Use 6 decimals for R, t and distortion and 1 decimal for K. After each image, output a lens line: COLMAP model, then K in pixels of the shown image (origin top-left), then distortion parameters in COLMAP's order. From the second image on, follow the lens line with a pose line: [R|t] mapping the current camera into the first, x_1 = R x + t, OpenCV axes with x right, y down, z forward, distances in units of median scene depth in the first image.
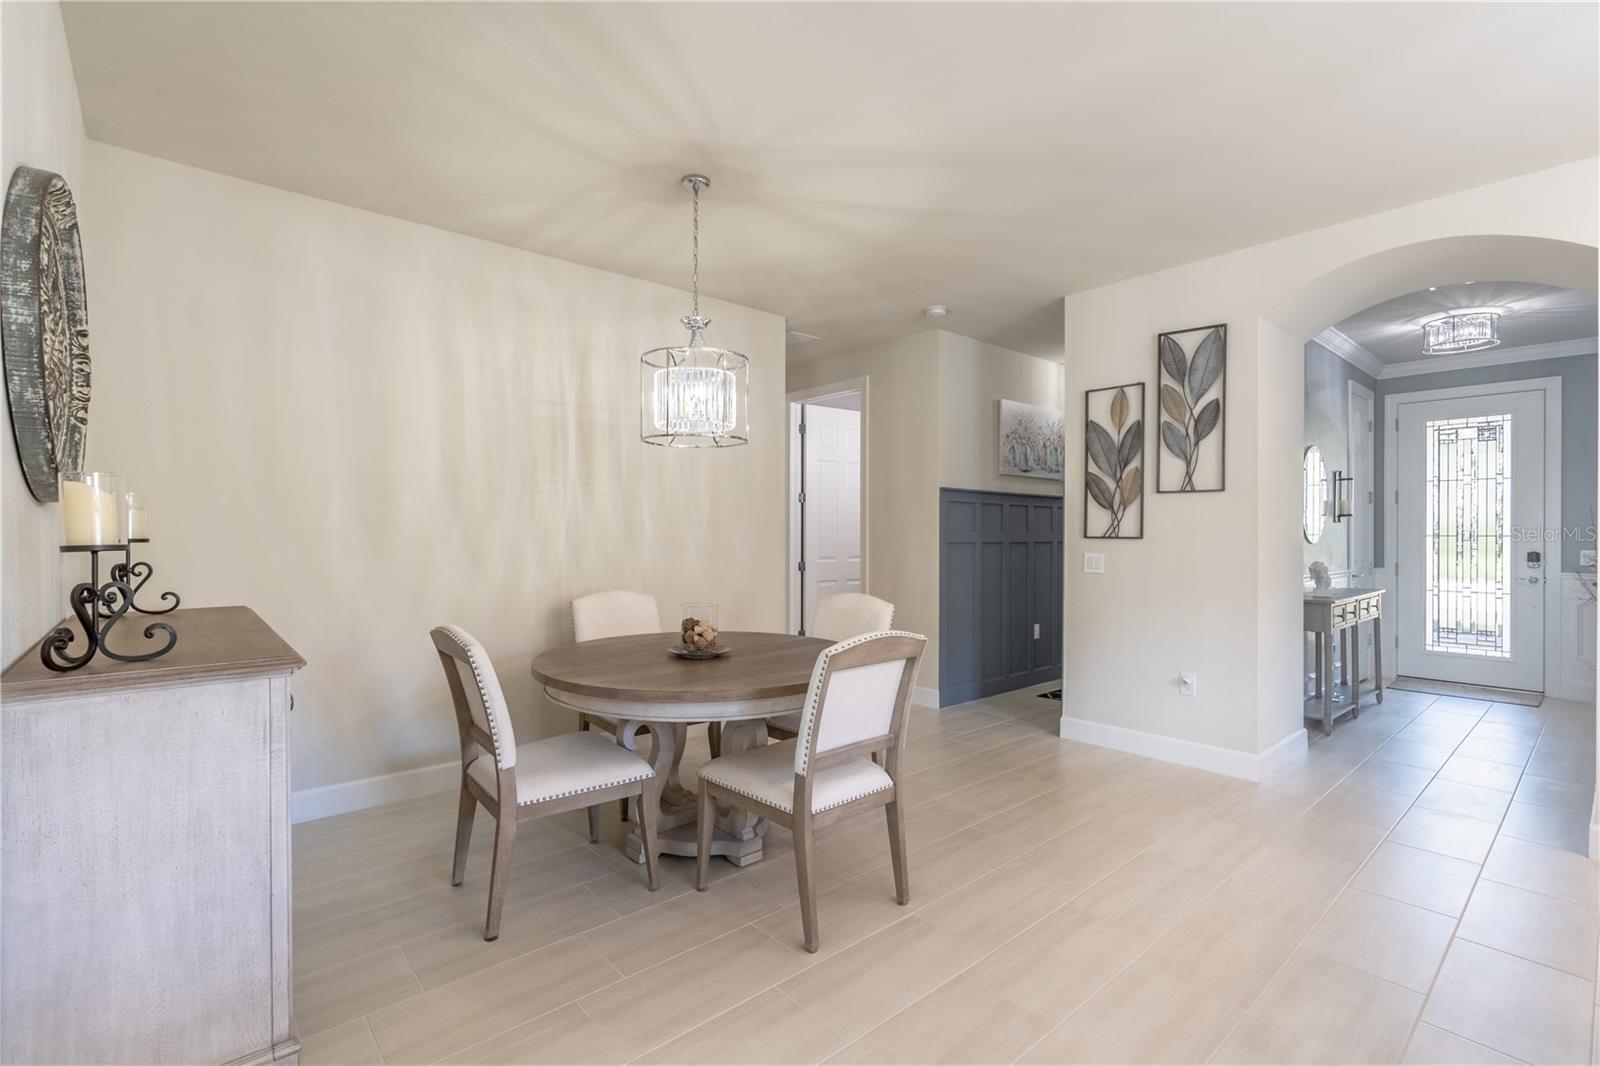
lens RADIAL K [[721.2, 0, 773.7], [0, 721.2, 533.0], [0, 0, 1]] dist [-0.001567, -0.000454]
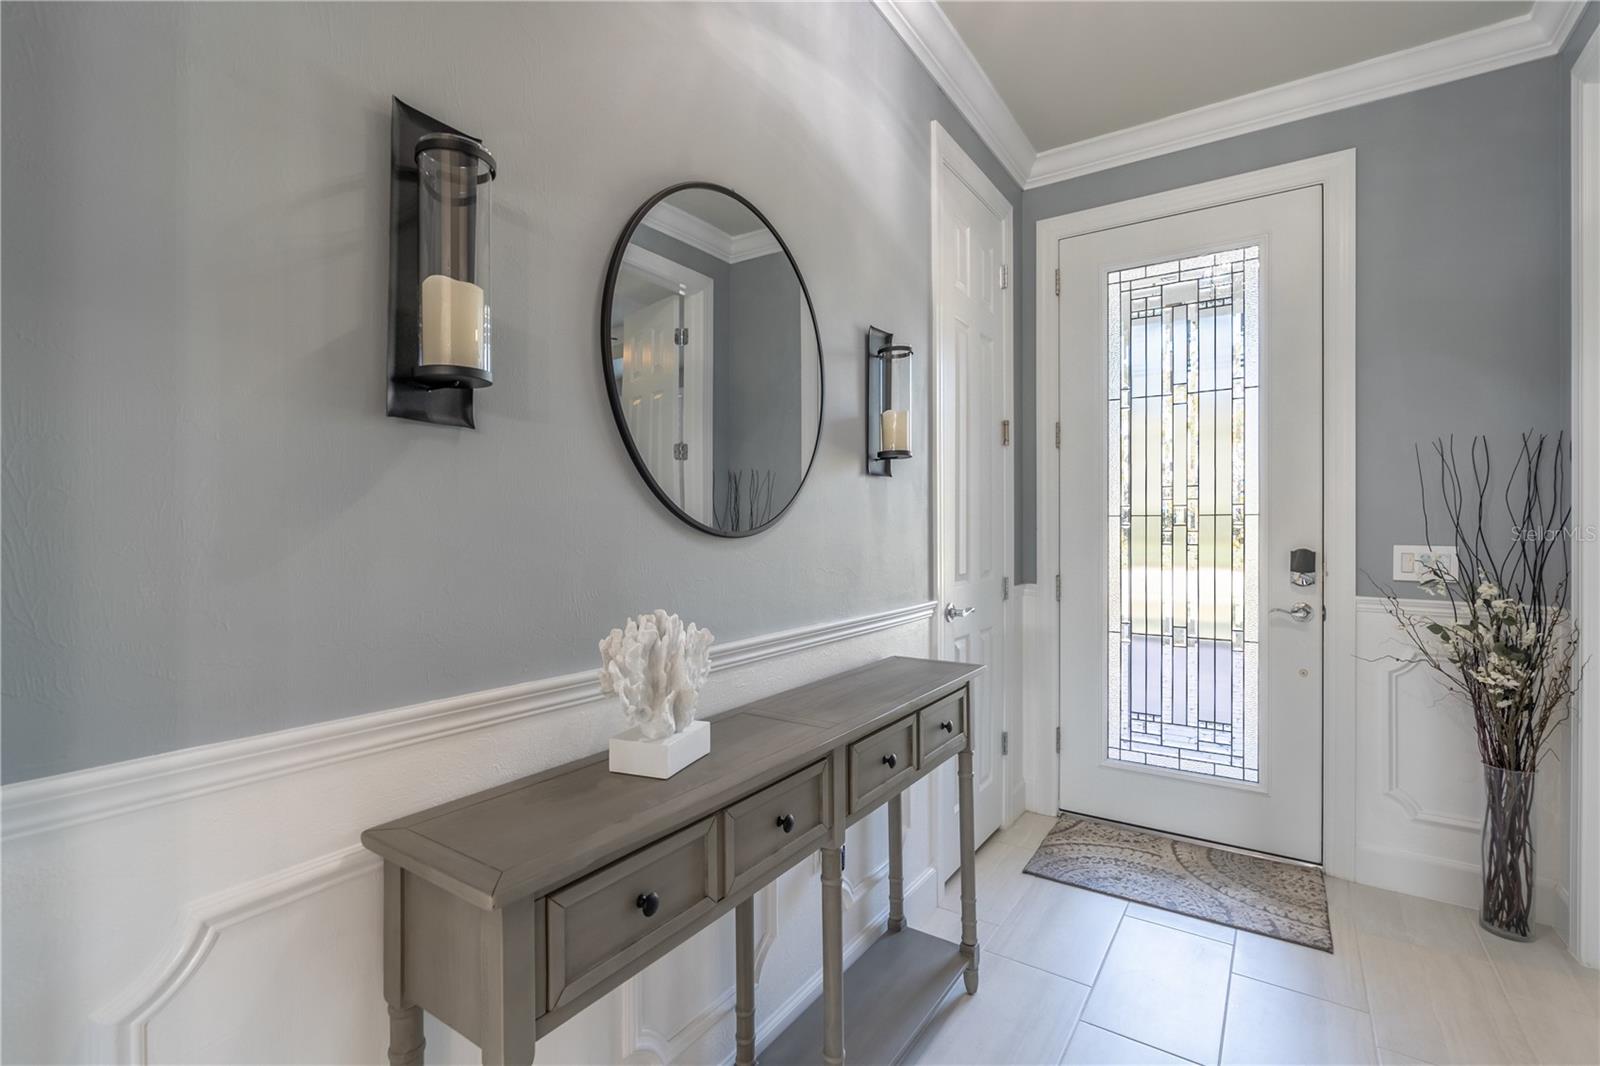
lens RADIAL K [[730.6, 0, 788.7], [0, 730.6, 529.5], [0, 0, 1]] dist [-0.000468, 0.000155]
pose [[0.964493, -0.007522, 0.264001, 0.591741], [0.006196, 0.999964, 0.005858, 0.008741], [-0.264035, -0.004015, 0.964505, 0.608308]]
